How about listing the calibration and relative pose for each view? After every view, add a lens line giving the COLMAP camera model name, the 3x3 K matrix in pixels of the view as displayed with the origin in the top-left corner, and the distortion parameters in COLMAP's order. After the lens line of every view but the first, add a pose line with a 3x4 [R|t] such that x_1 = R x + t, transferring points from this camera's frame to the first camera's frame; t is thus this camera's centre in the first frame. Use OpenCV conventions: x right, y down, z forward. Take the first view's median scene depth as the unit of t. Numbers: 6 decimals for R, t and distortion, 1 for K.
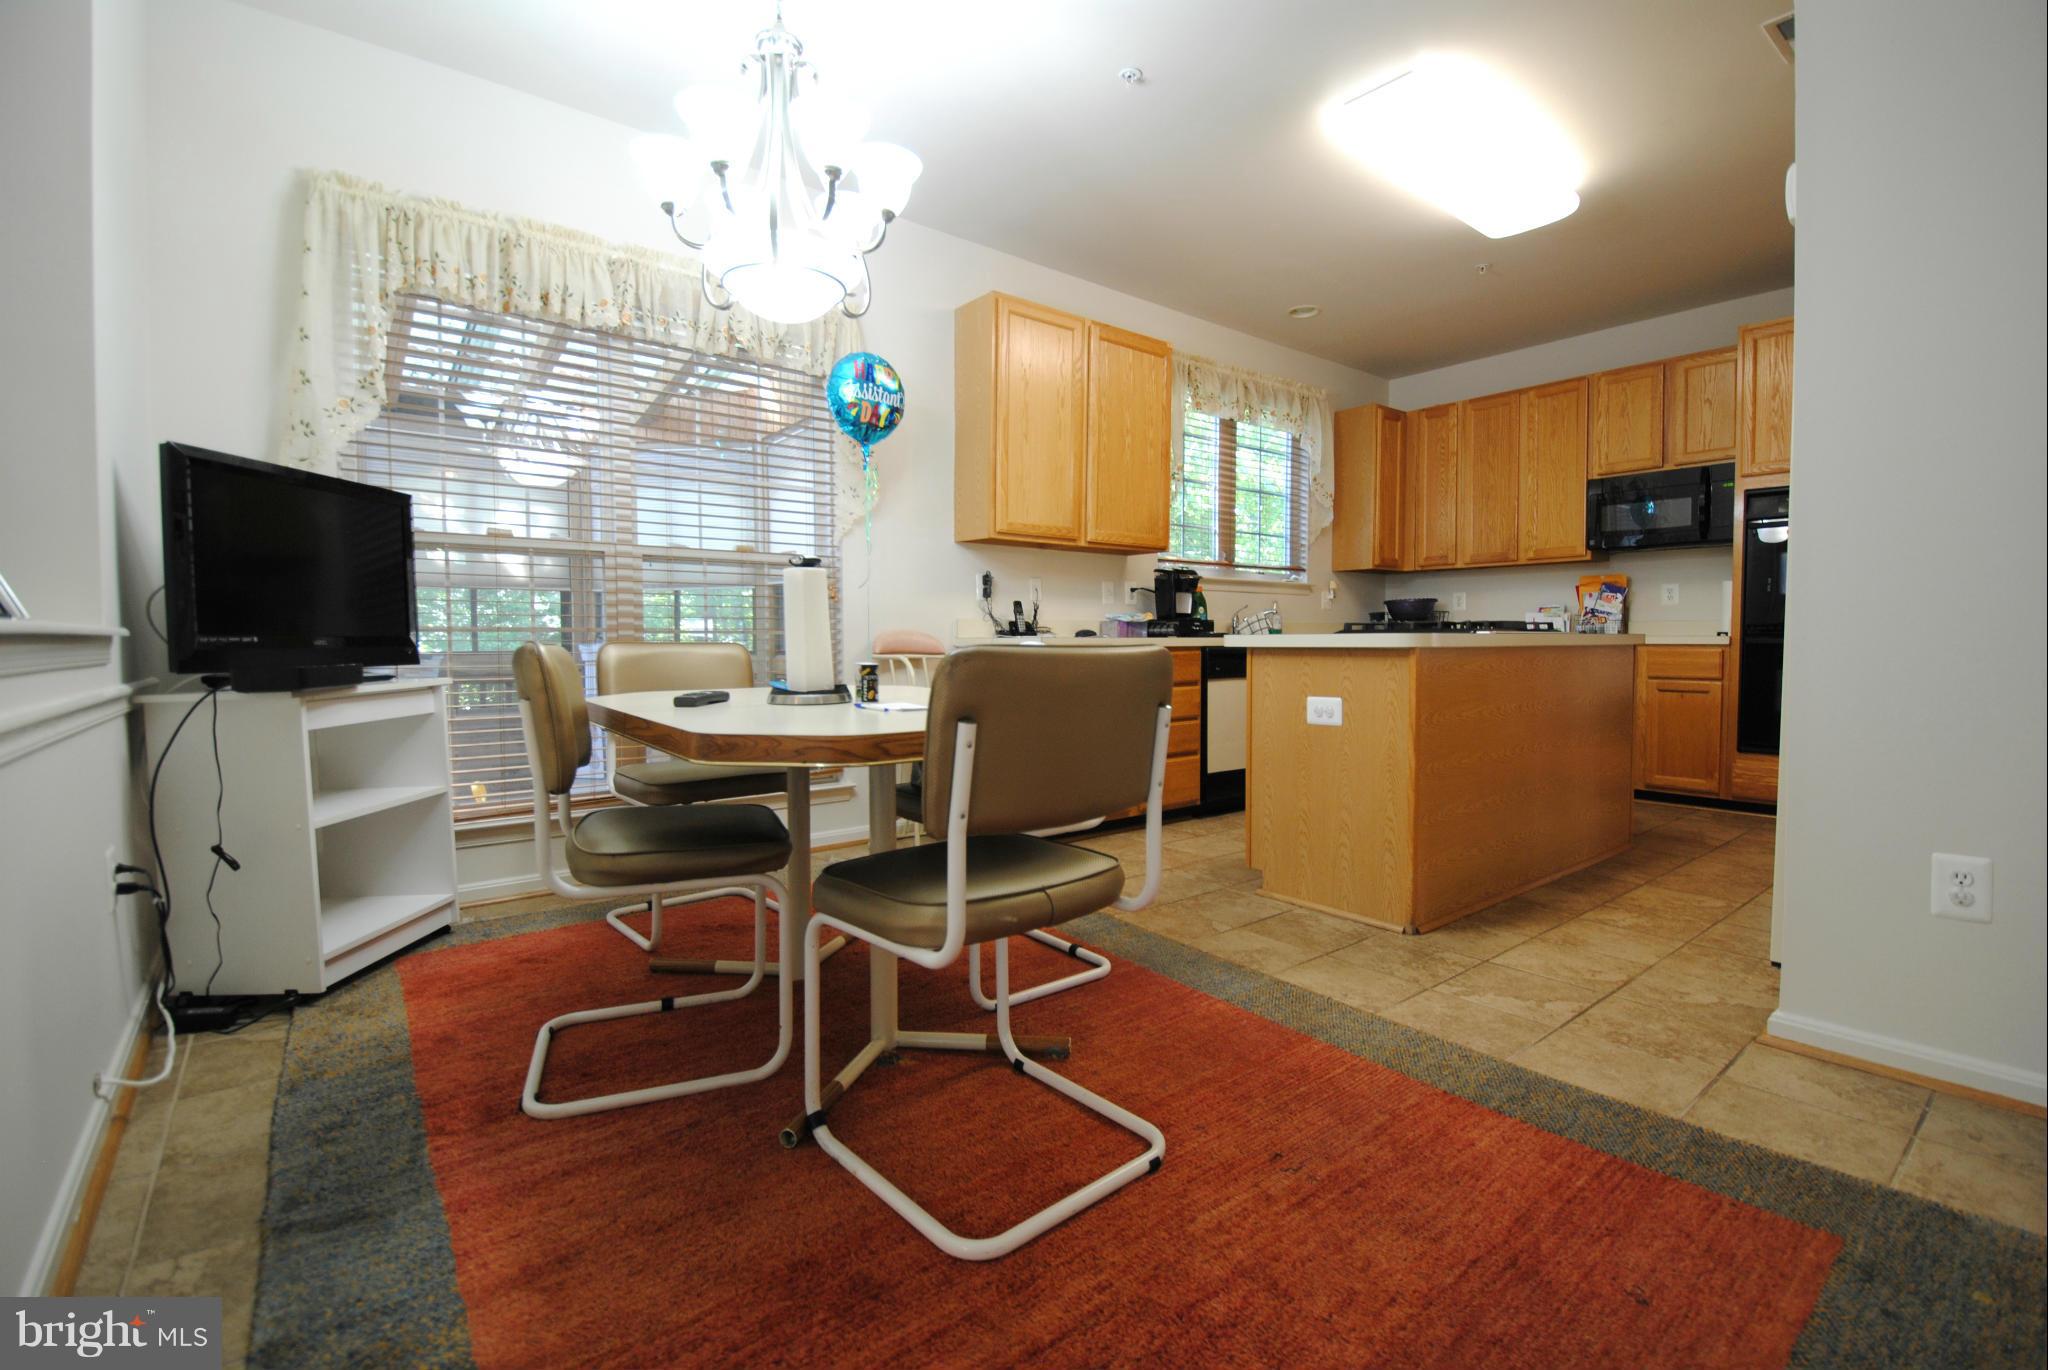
lens RADIAL K [[923.2, 0, 1028.6], [0, 923.2, 679.7], [0, 0, 1]] dist [-0.000706, -0.000098]
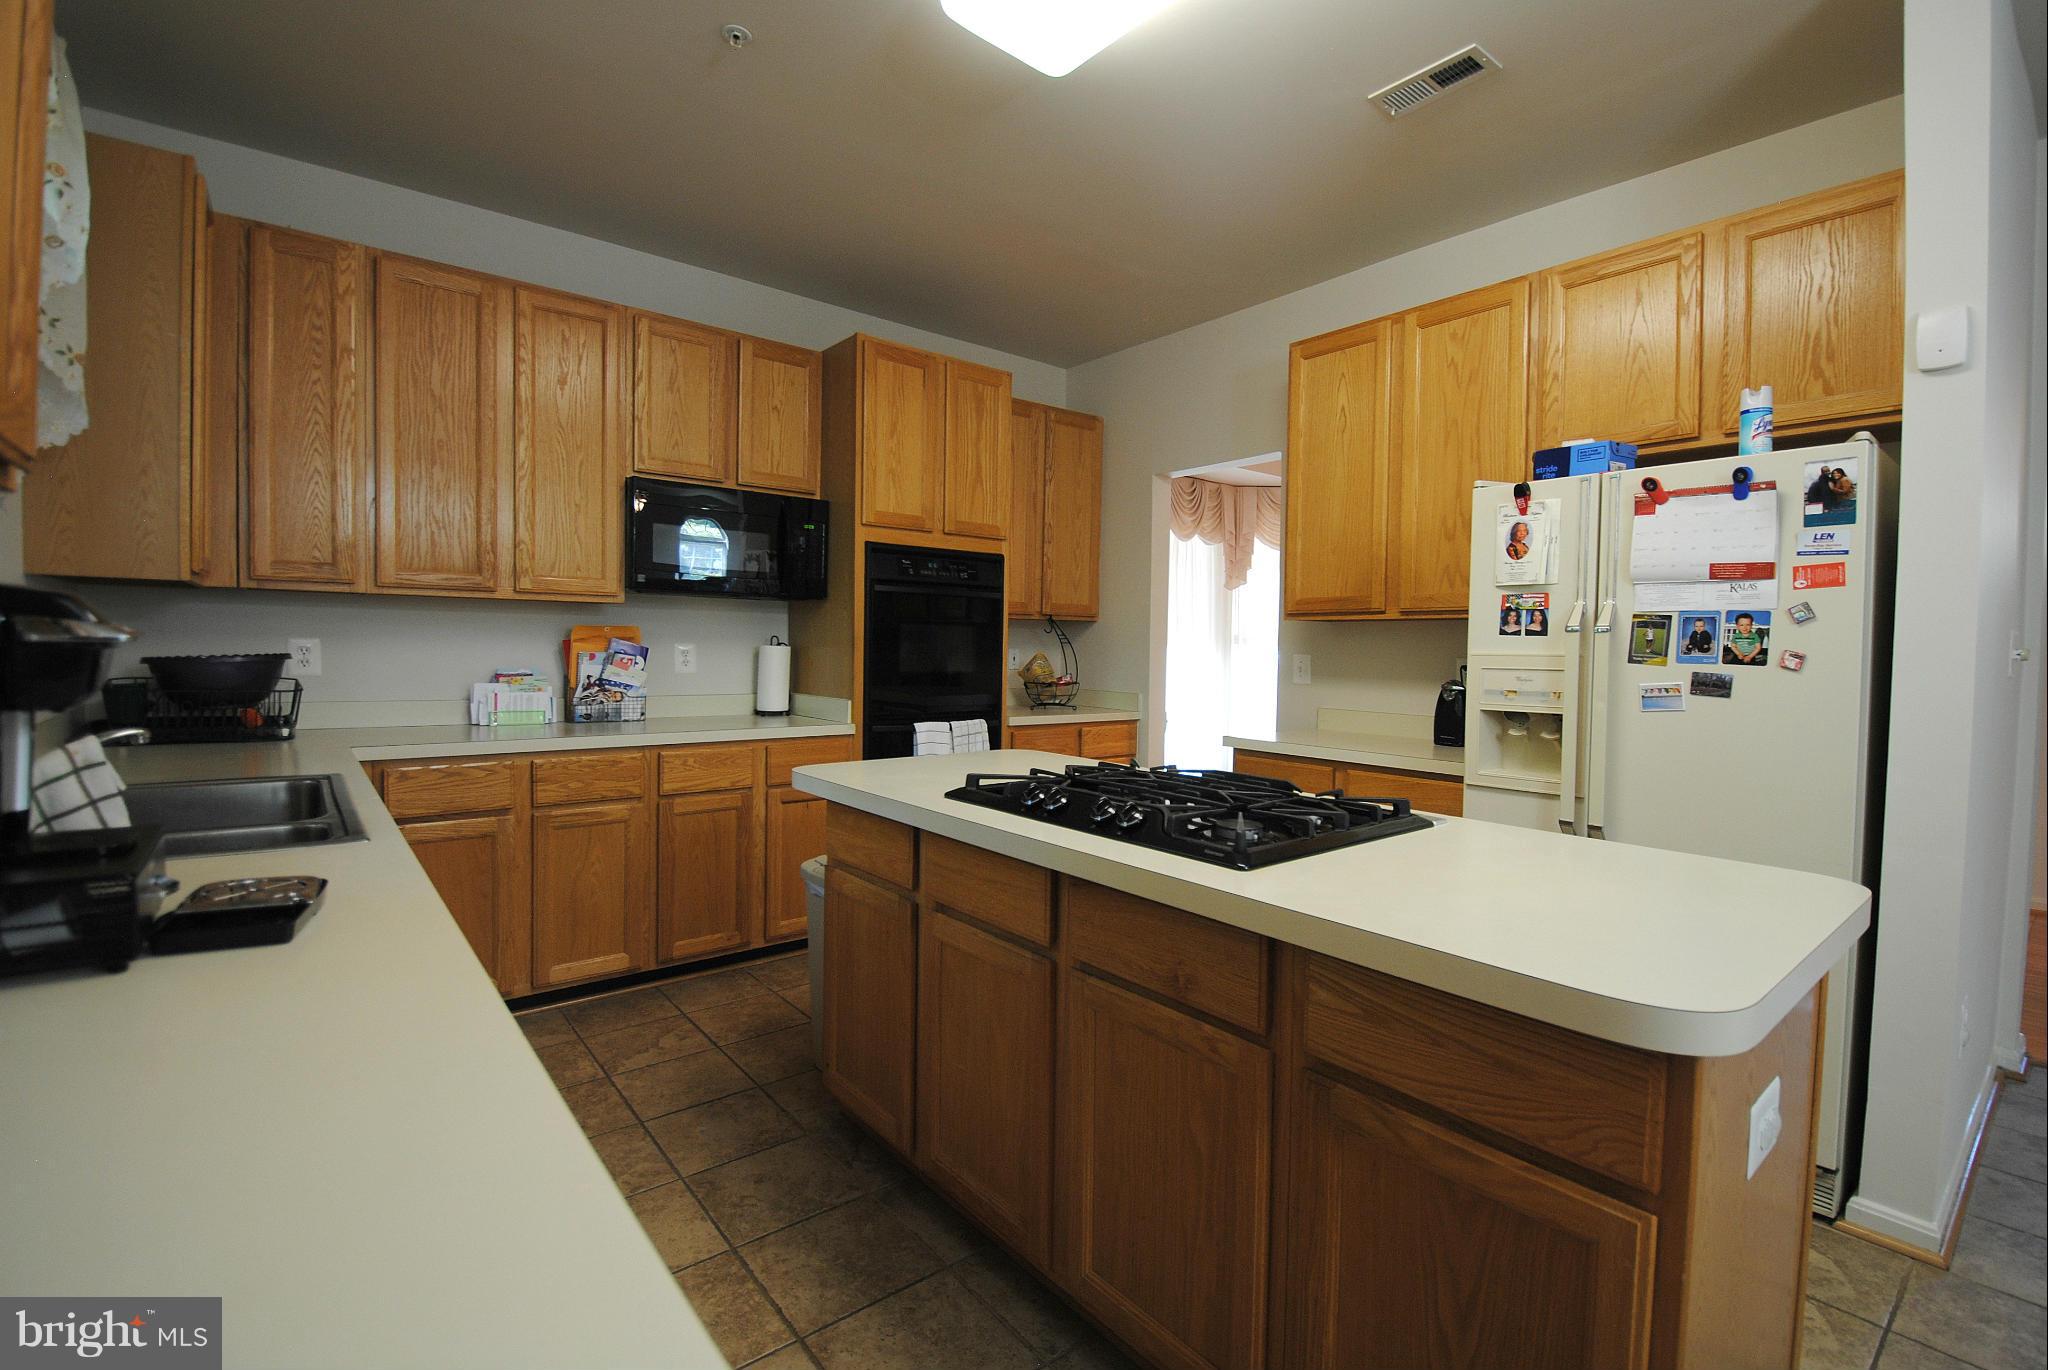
lens RADIAL K [[923.2, 0, 1028.4], [0, 923.2, 674.2], [0, 0, 1]] dist [-0.000706, -0.000098]
pose [[-0.010066, -0.021096, 0.999727, -0.024959], [0.034278, 0.999183, 0.021430, -0.086106], [-0.999362, 0.034484, -0.009335, 0.734521]]
